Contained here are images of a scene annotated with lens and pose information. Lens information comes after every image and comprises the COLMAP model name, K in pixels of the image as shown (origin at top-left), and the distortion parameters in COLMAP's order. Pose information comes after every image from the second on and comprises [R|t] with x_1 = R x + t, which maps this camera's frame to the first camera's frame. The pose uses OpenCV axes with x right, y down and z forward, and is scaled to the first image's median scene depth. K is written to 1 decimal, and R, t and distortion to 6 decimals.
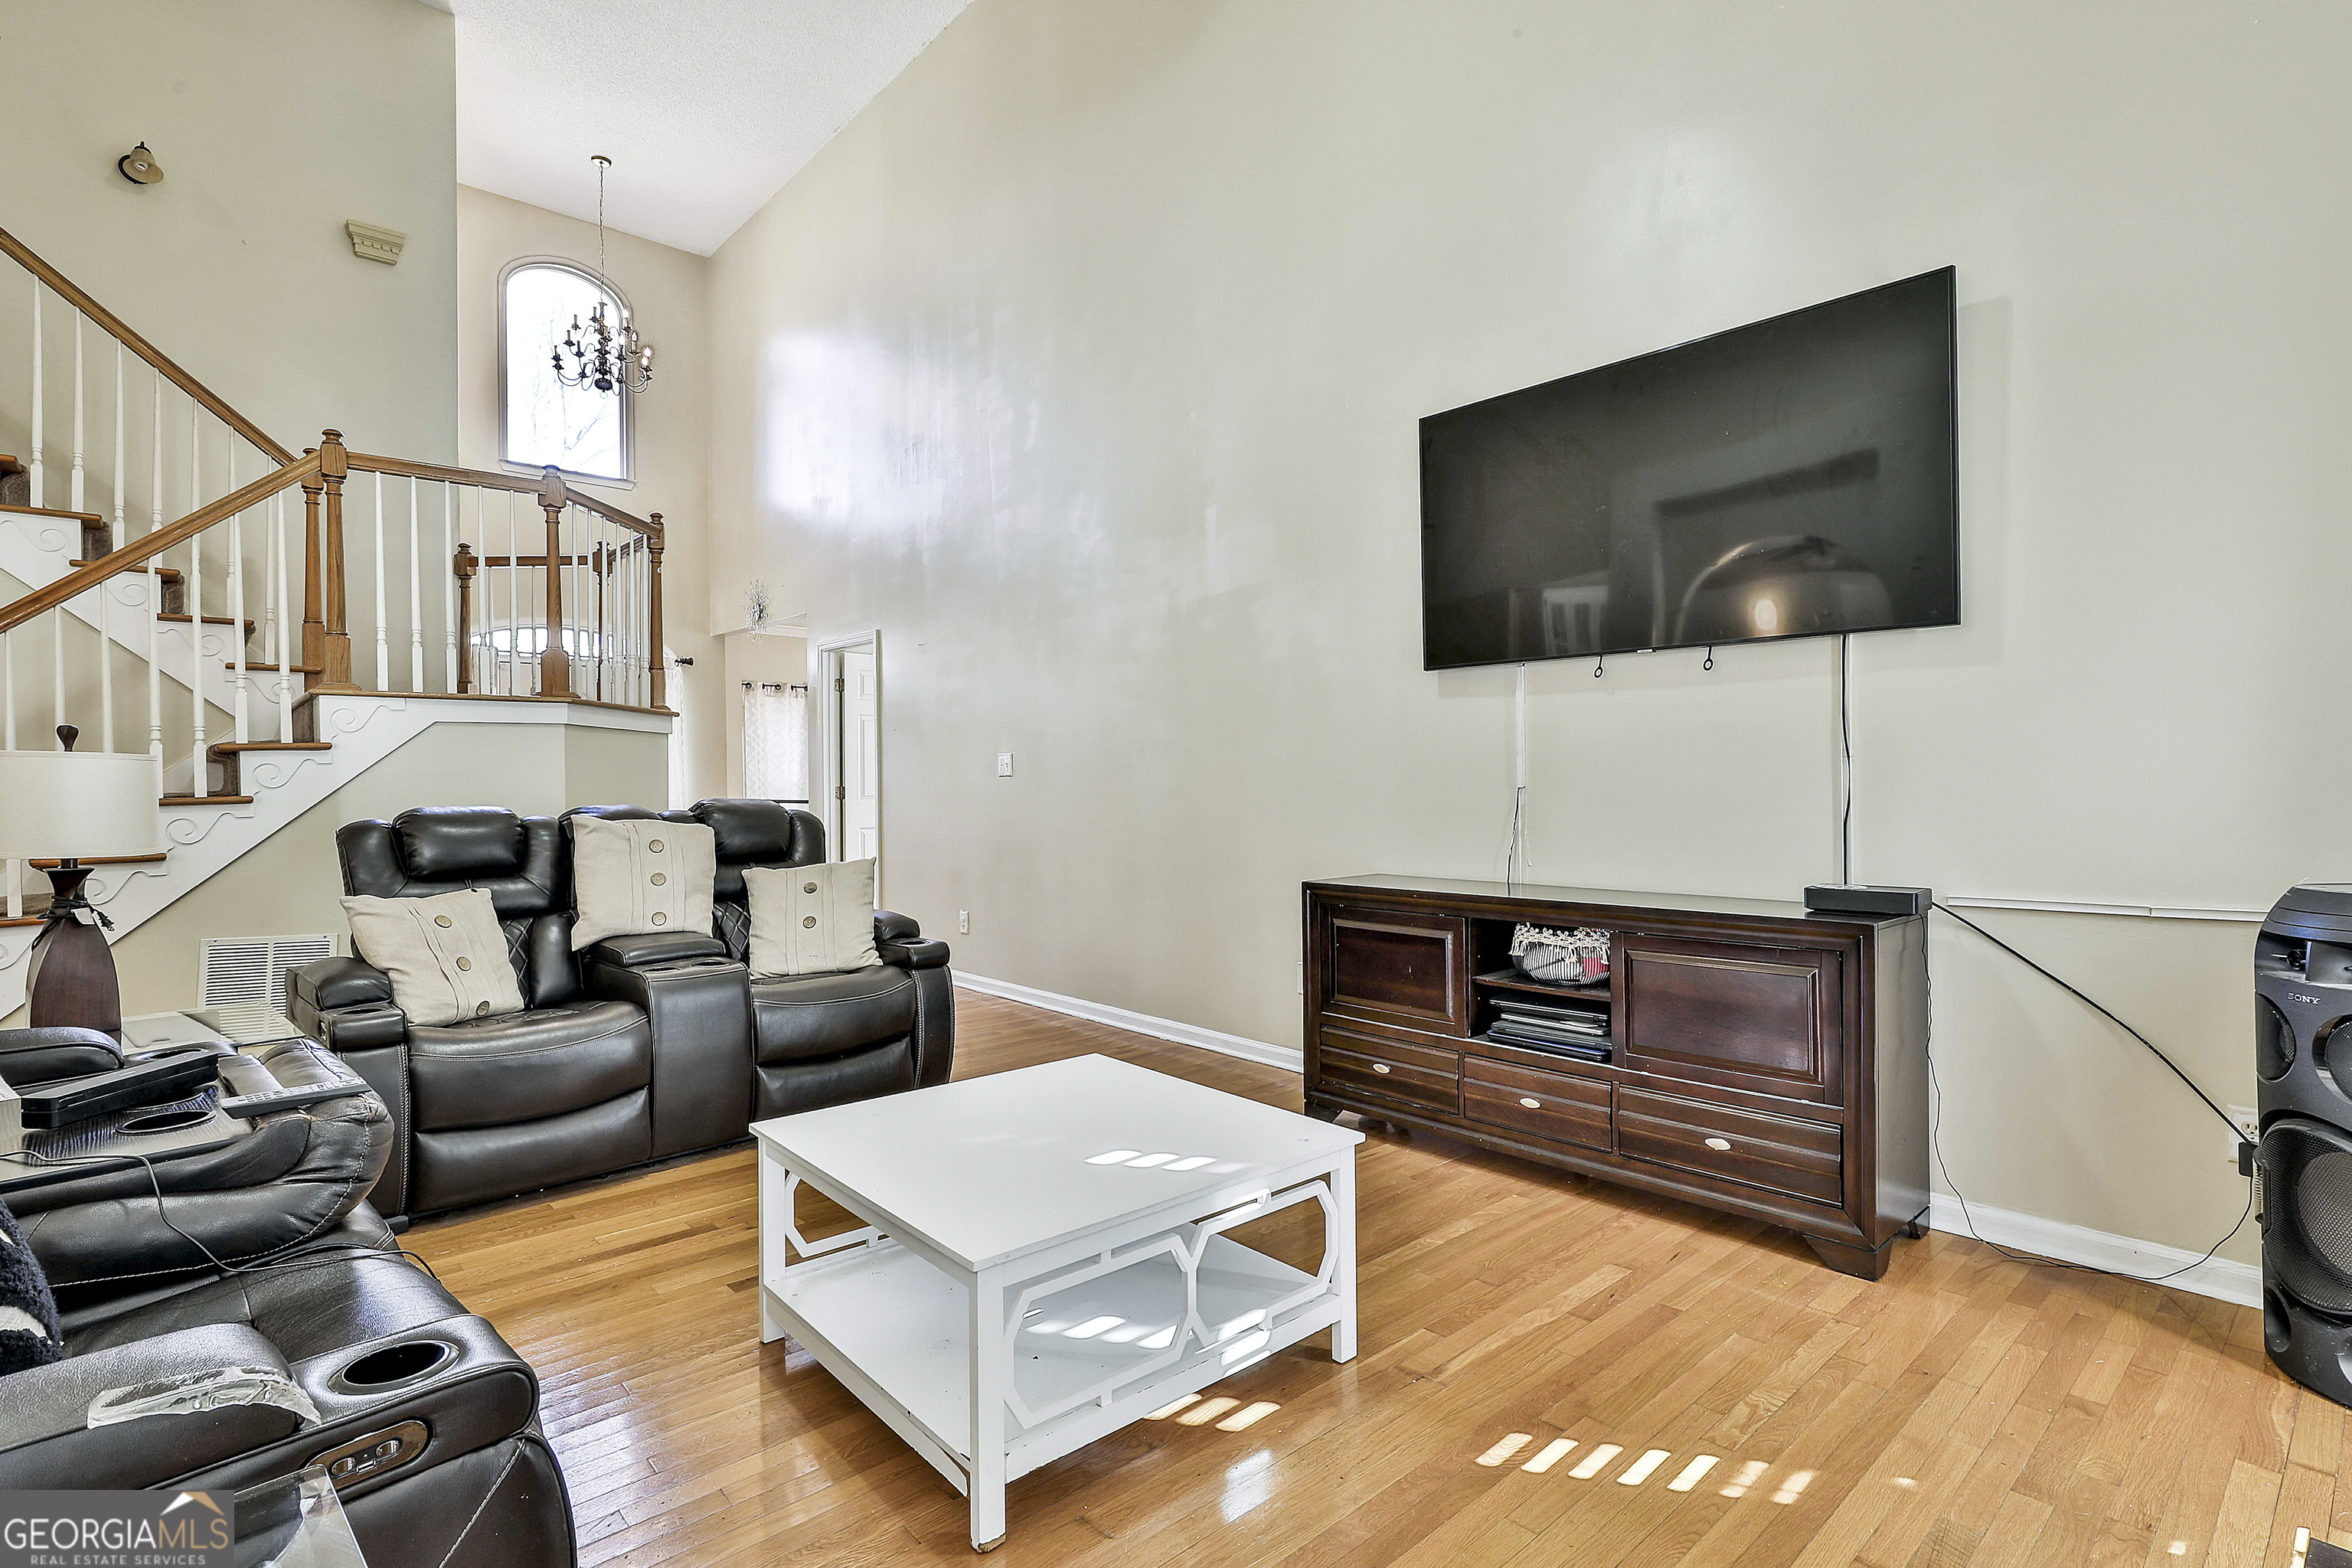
lens RADIAL K [[1130.6, 0, 1168.2], [0, 1130.6, 778.4], [0, 0, 1]] dist [-0.004892, 0.002115]
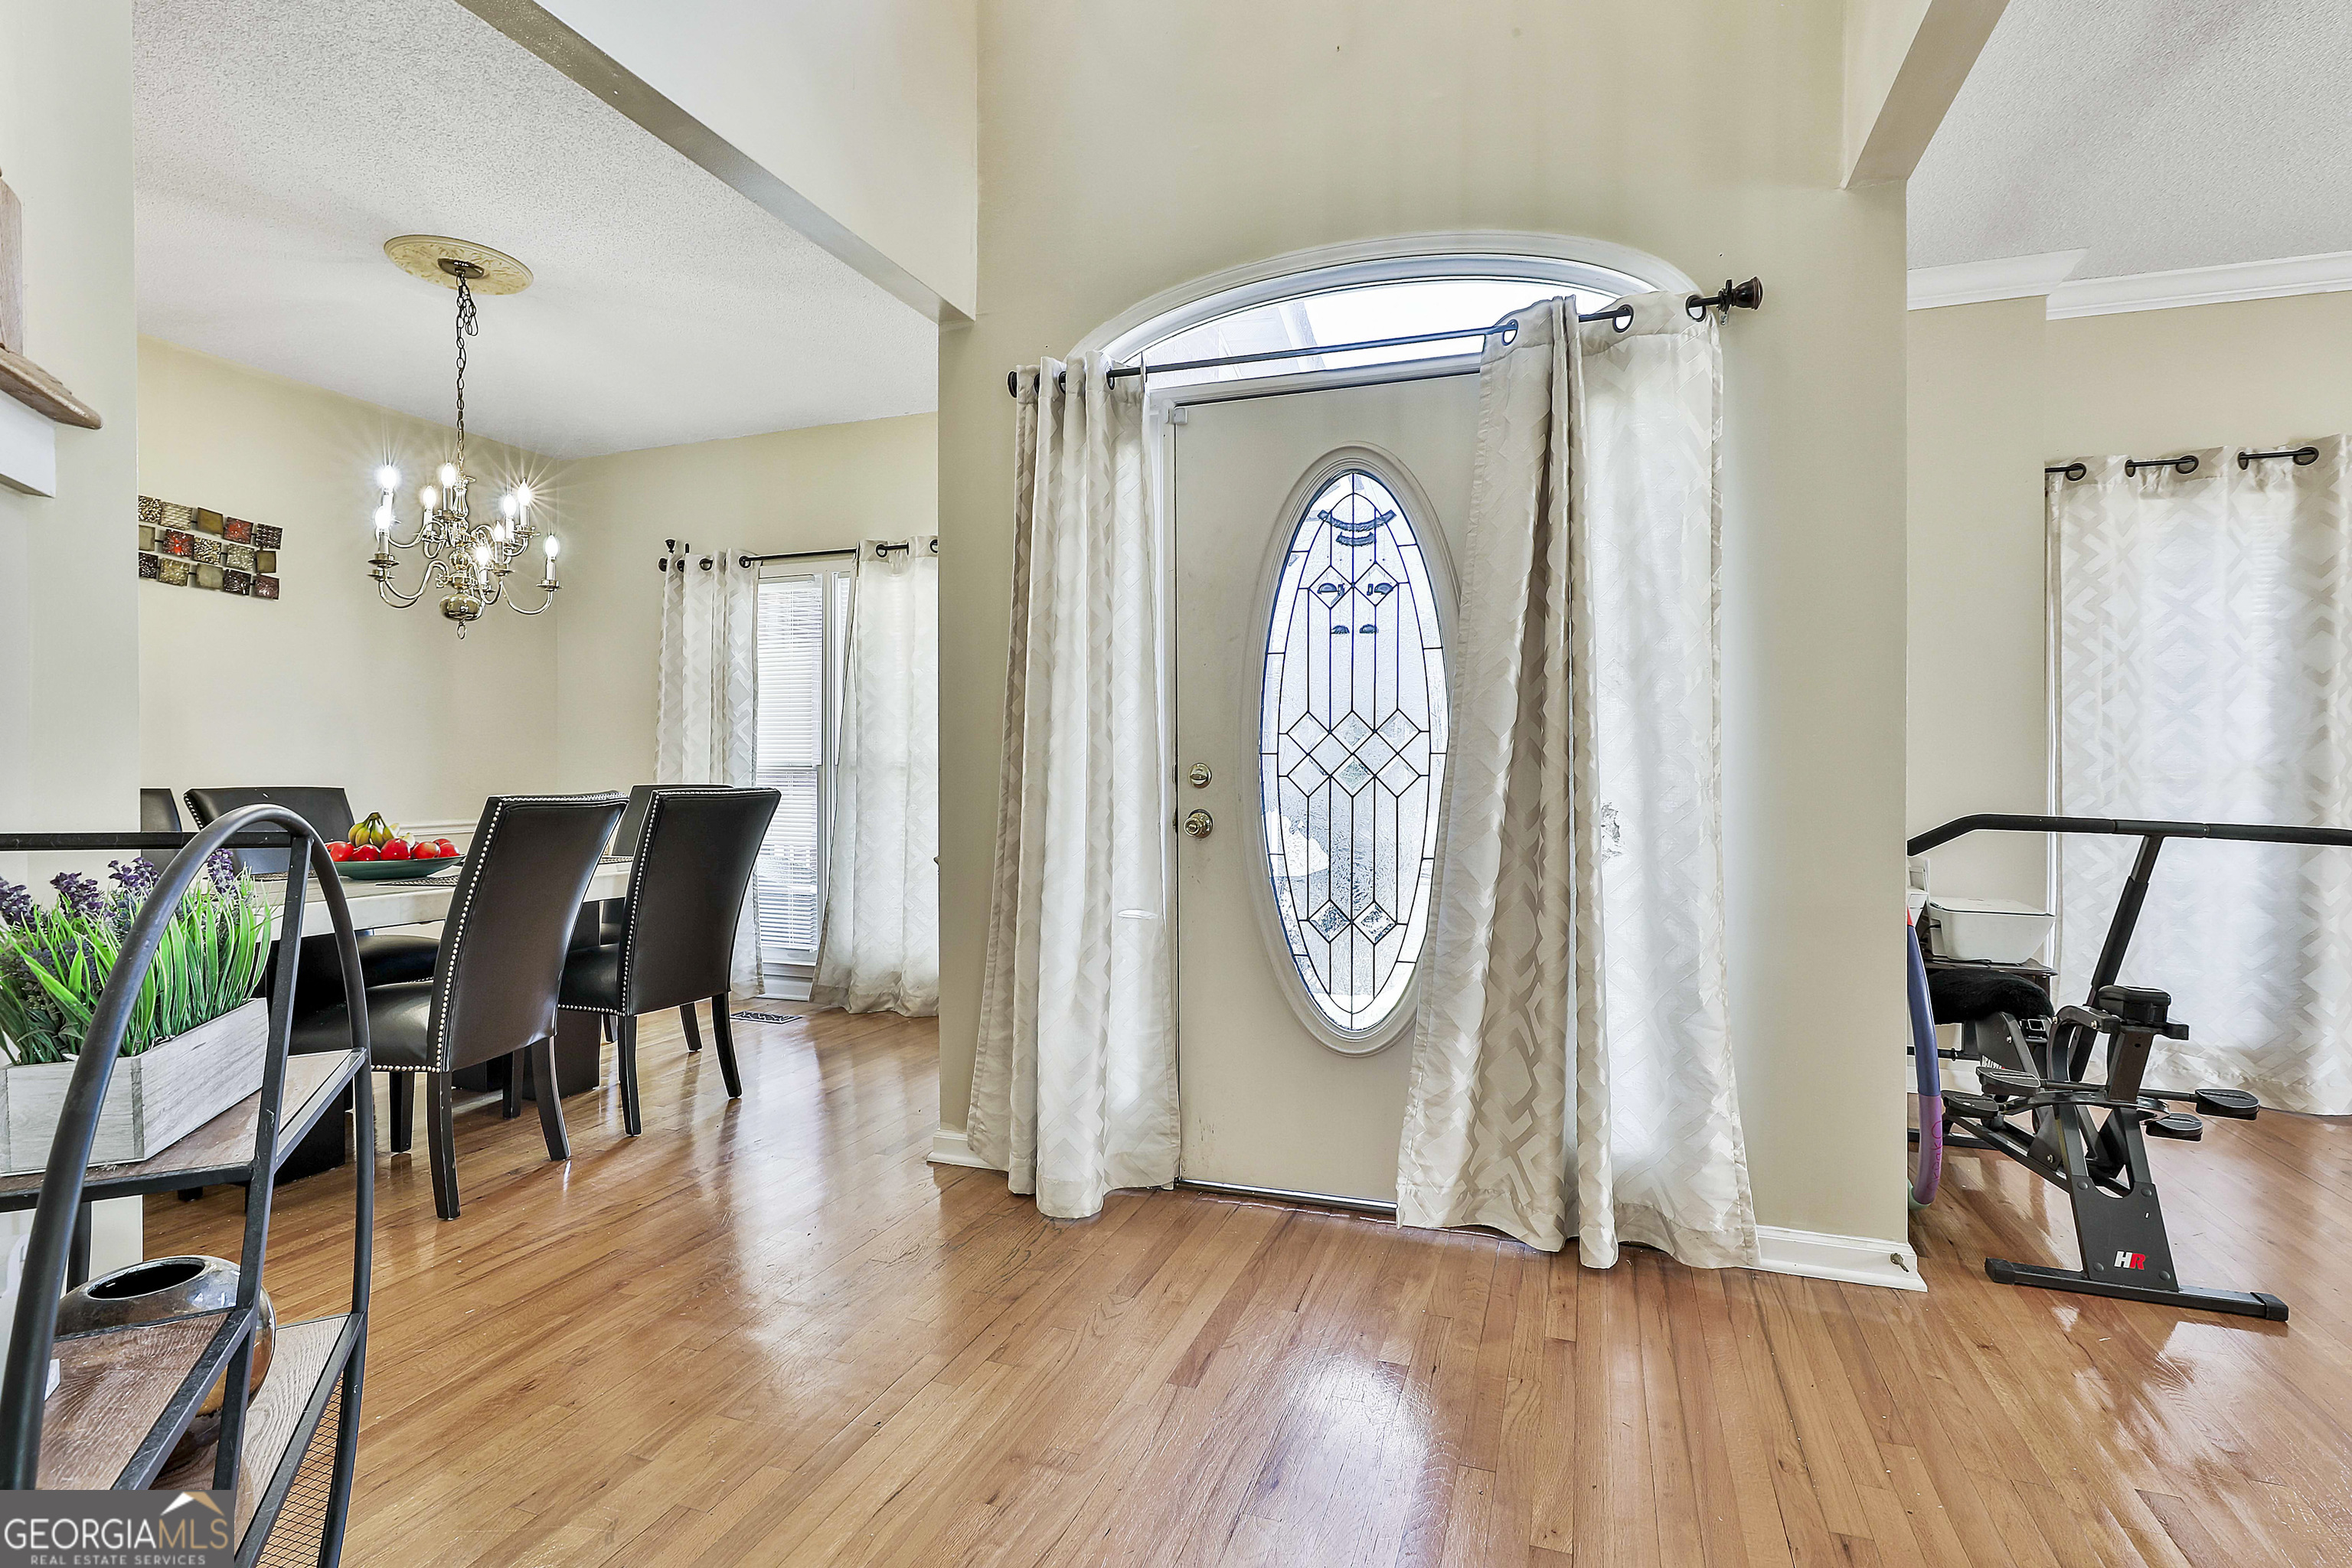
lens RADIAL K [[1130.6, 0, 1180.5], [0, 1130.6, 772.1], [0, 0, 1]] dist [-0.004892, 0.002115]
pose [[0.475130, 0.010518, -0.879853, -0.200989], [-0.009863, 0.999929, 0.006628, 0.007414], [0.879861, 0.005529, 0.475200, 0.605496]]
